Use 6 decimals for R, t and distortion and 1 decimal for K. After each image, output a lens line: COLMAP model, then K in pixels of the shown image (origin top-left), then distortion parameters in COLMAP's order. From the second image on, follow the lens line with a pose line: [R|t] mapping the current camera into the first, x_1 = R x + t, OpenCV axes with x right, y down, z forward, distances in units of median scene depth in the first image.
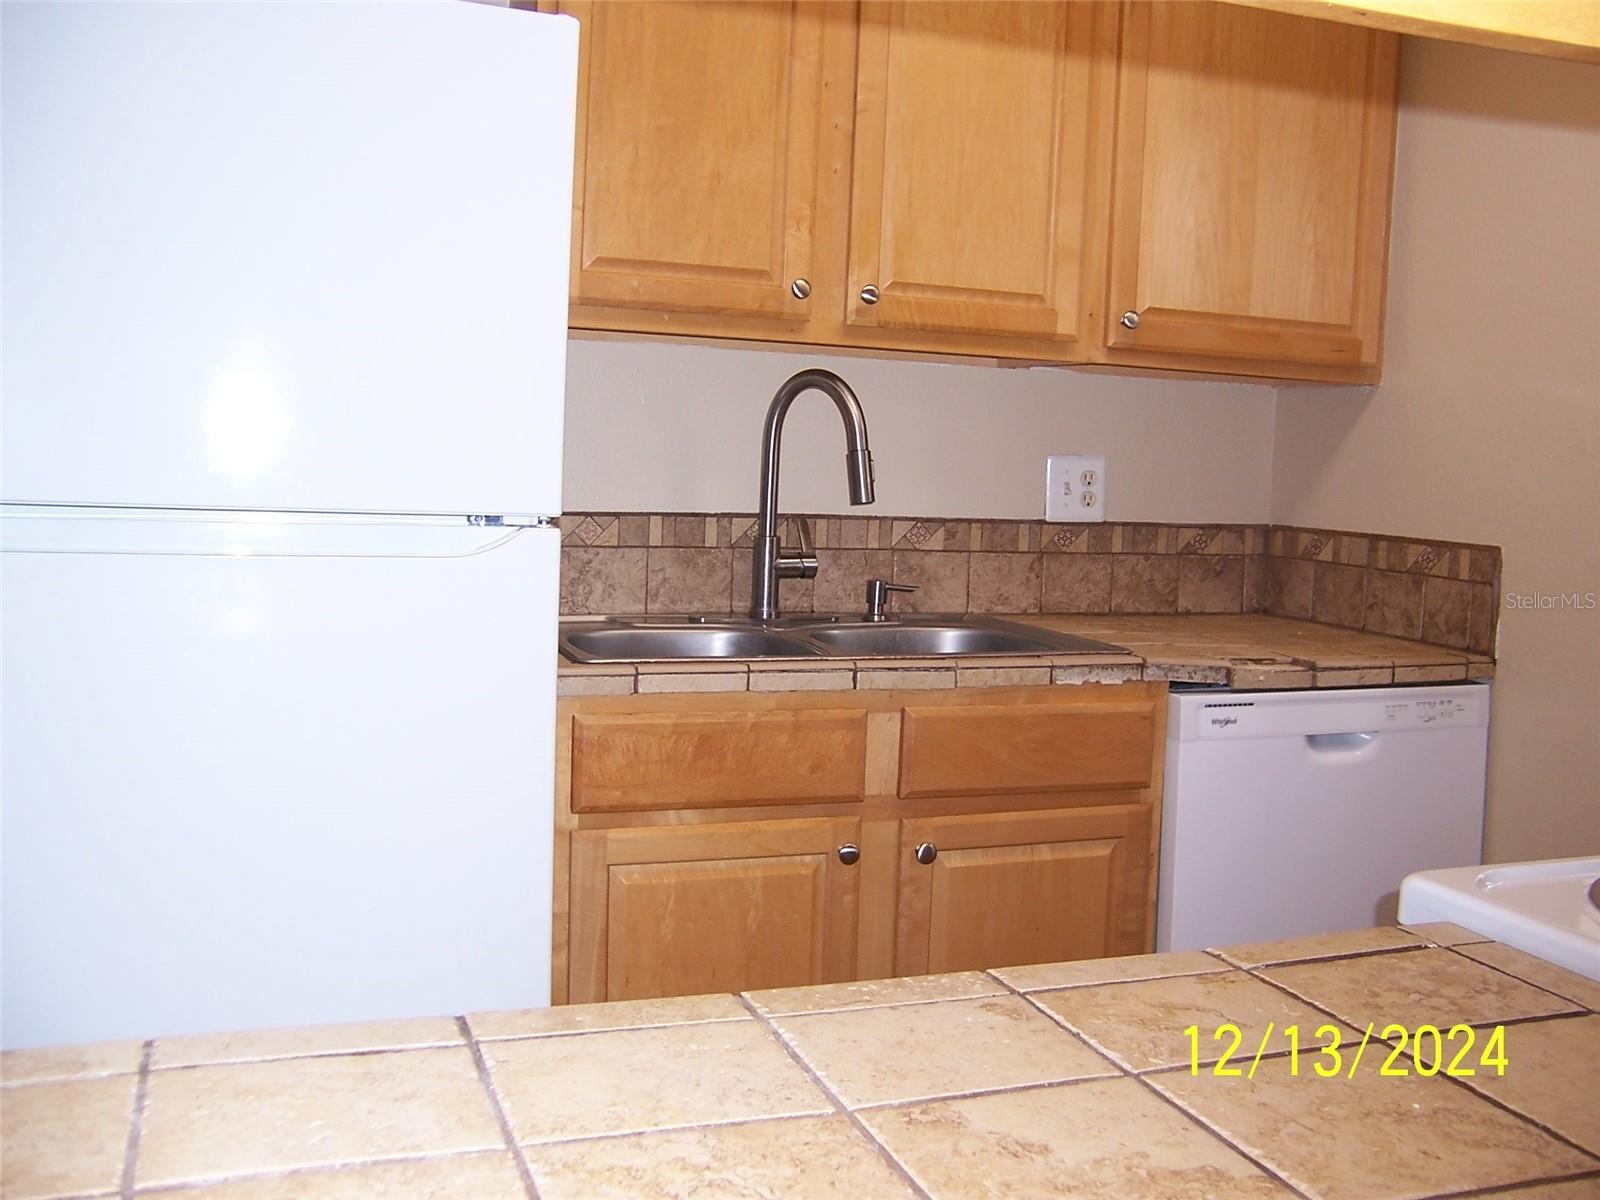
lens RADIAL K [[1554.2, 0, 809.3], [0, 1554.2, 596.4], [0, 0, 1]] dist [-0.146696, 0.180089]
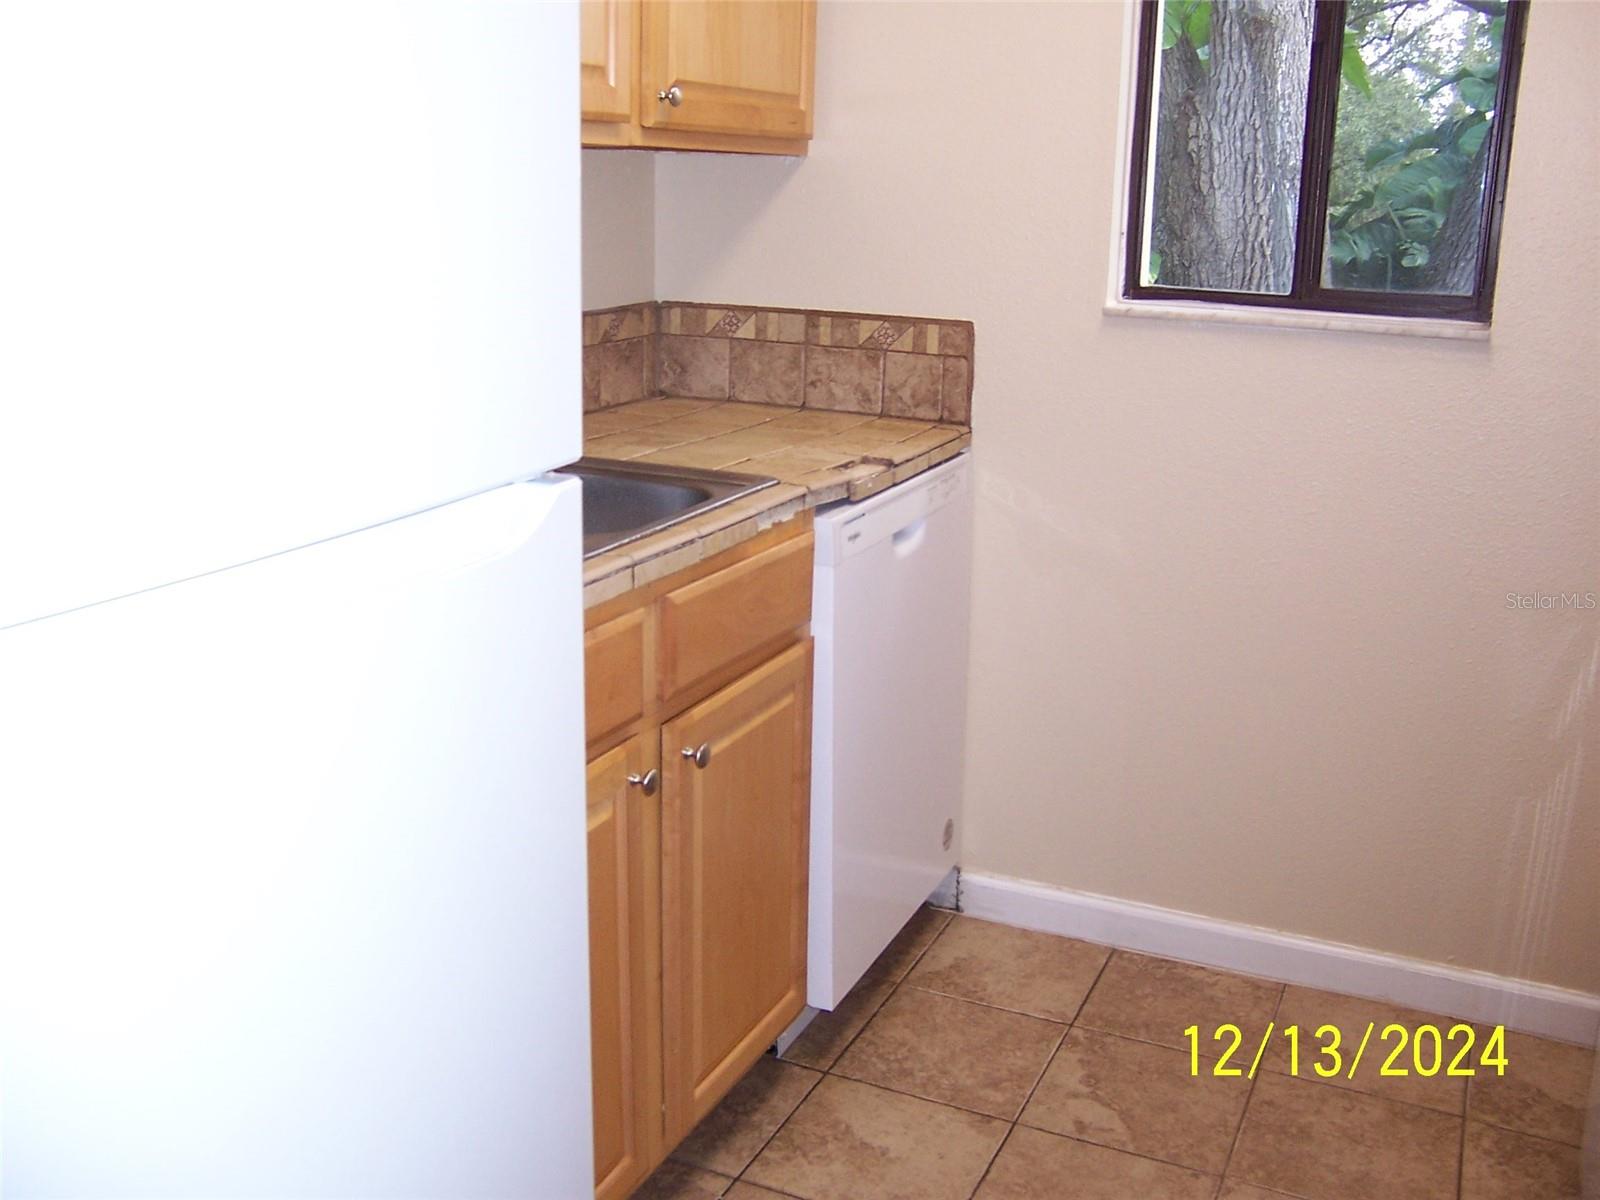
lens RADIAL K [[1554.2, 0, 809.3], [0, 1554.2, 596.4], [0, 0, 1]] dist [-0.146696, 0.180089]
pose [[0.707934, -0.204373, 0.676063, -0.348538], [0.066740, 0.972293, 0.224037, -0.085653], [-0.703118, -0.113483, 0.701959, 0.280434]]
